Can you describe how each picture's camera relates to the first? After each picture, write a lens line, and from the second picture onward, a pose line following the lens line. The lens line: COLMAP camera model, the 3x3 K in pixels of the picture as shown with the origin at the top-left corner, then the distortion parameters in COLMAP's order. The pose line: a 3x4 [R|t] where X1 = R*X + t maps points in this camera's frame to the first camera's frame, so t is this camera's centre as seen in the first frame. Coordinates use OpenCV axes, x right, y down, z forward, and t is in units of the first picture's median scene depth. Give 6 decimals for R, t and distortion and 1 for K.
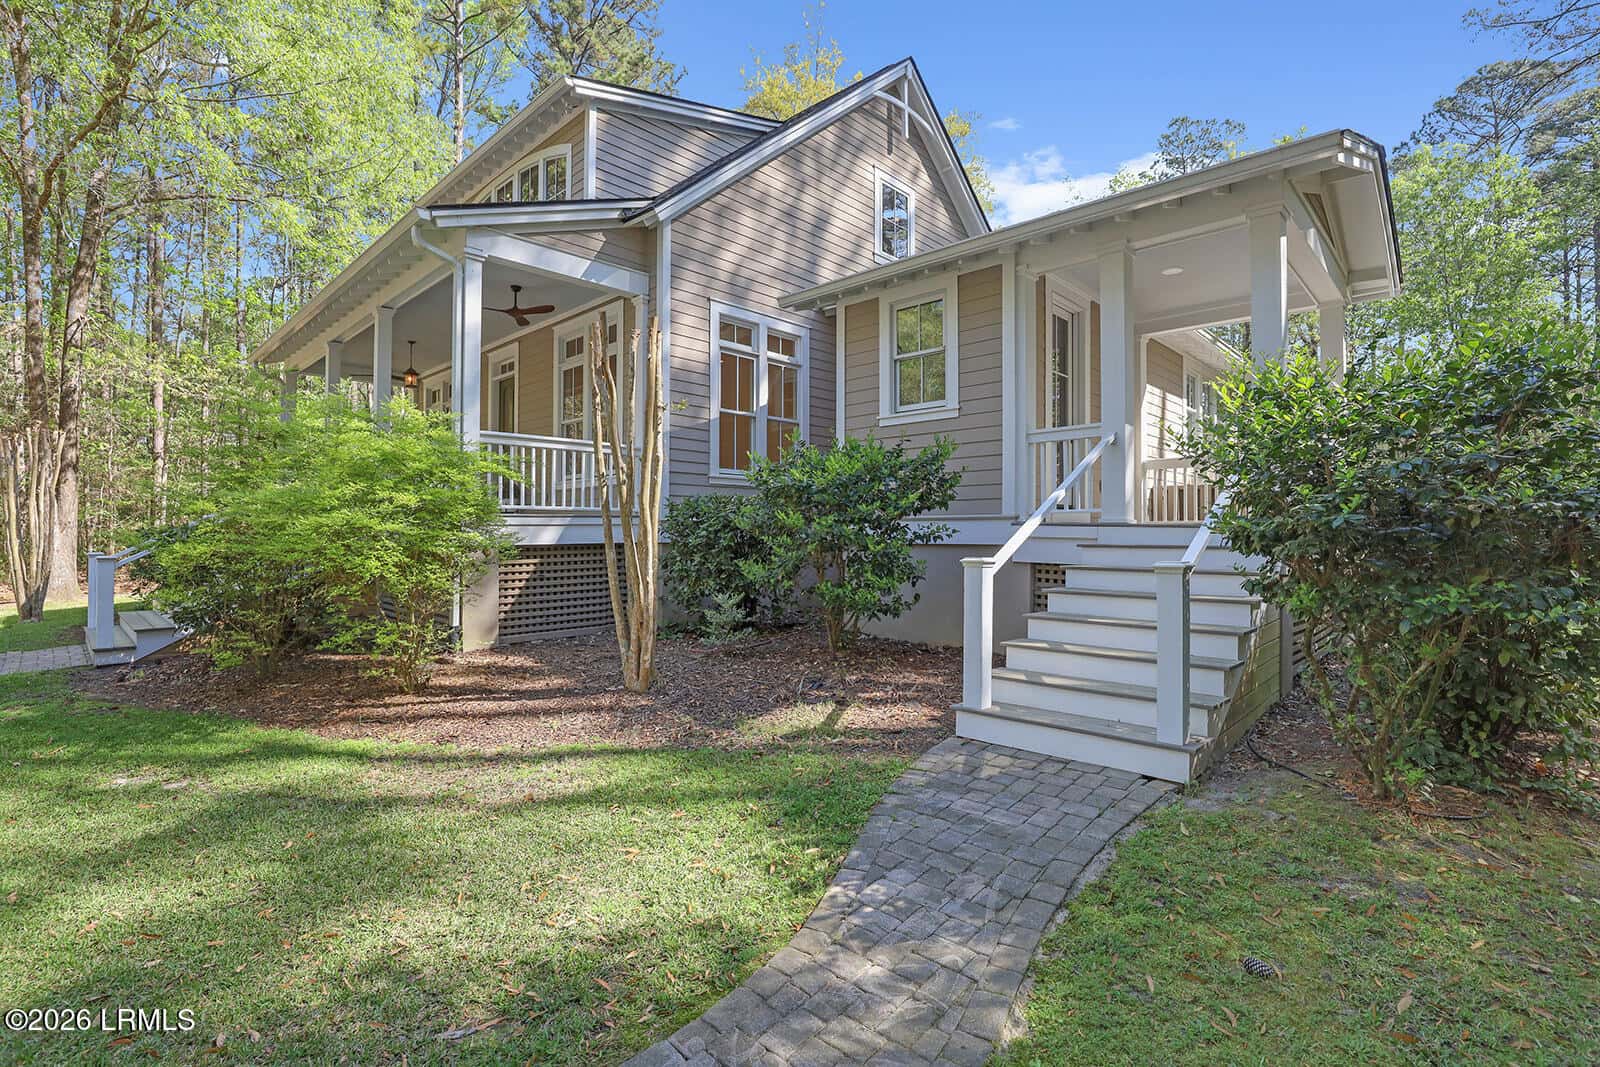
lens RADIAL K [[734.0, 0, 800.0], [0, 734.0, 533.5], [0, 0, 1]] dist [-0.039317, -0.000178]
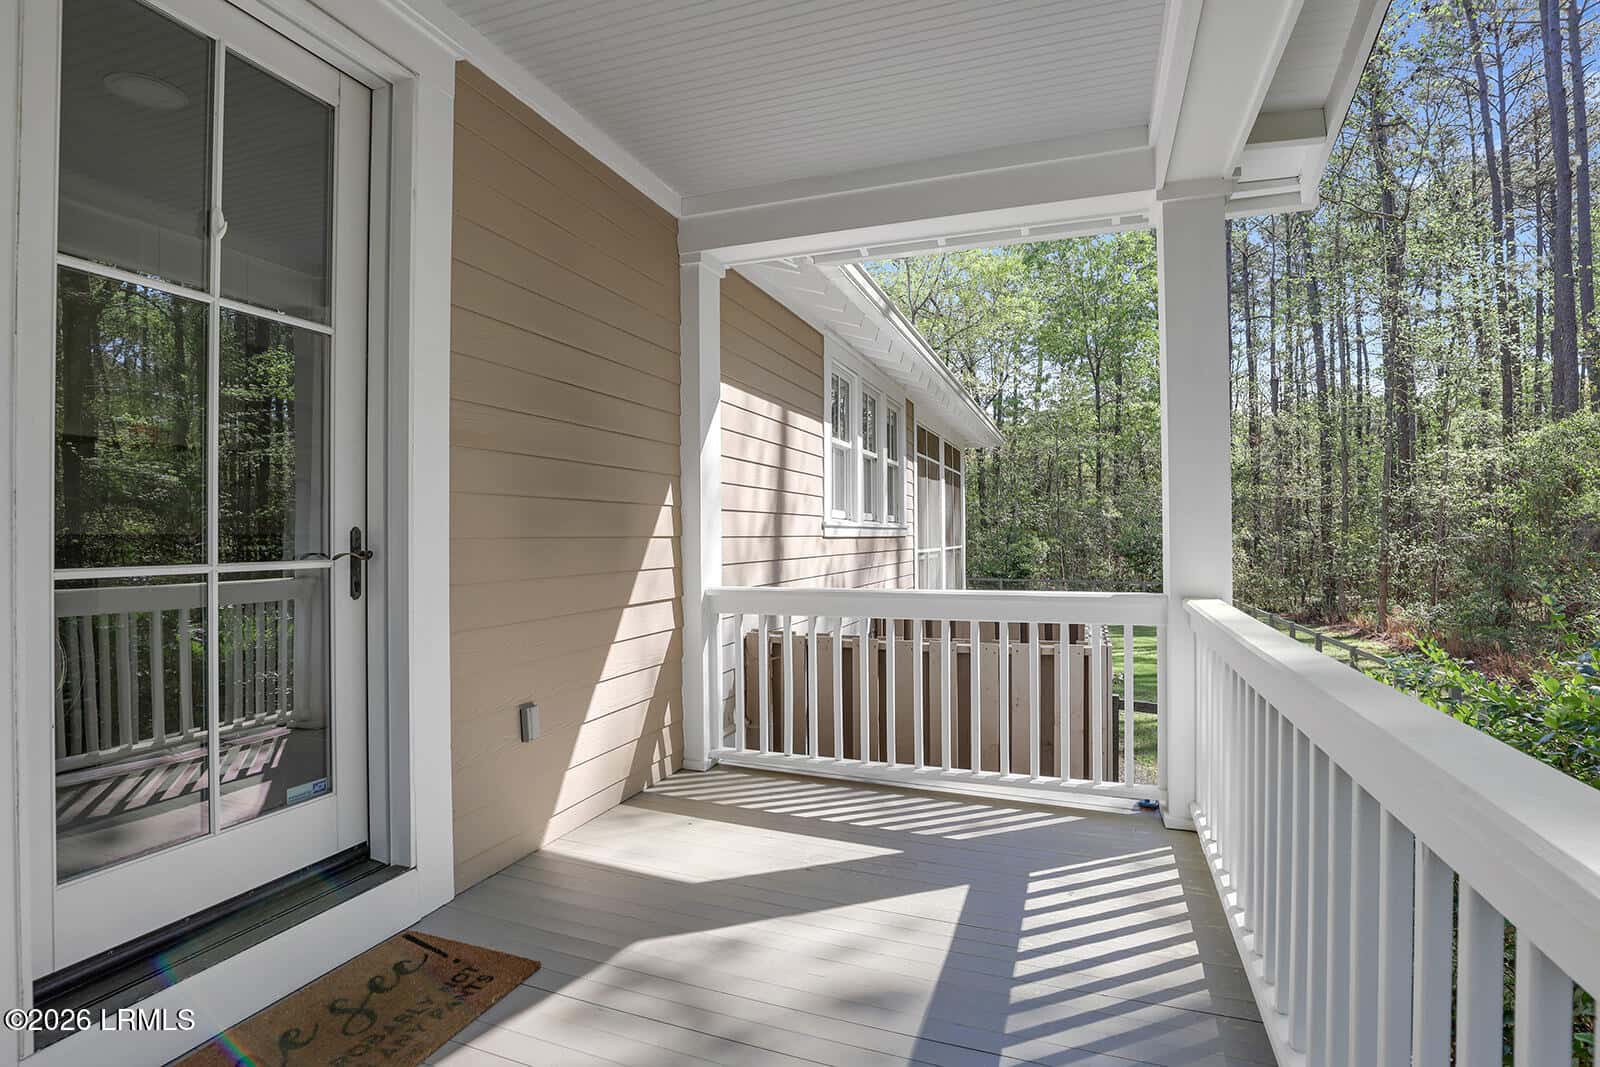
lens RADIAL K [[734.0, 0, 800.0], [0, 734.0, 533.5], [0, 0, 1]] dist [-0.039317, -0.000178]
pose [[0.905793, 0.000109, 0.423720, 0.312313], [0.002980, 0.999974, -0.006627, -0.113421], [-0.423709, 0.007266, 0.905769, 0.576995]]
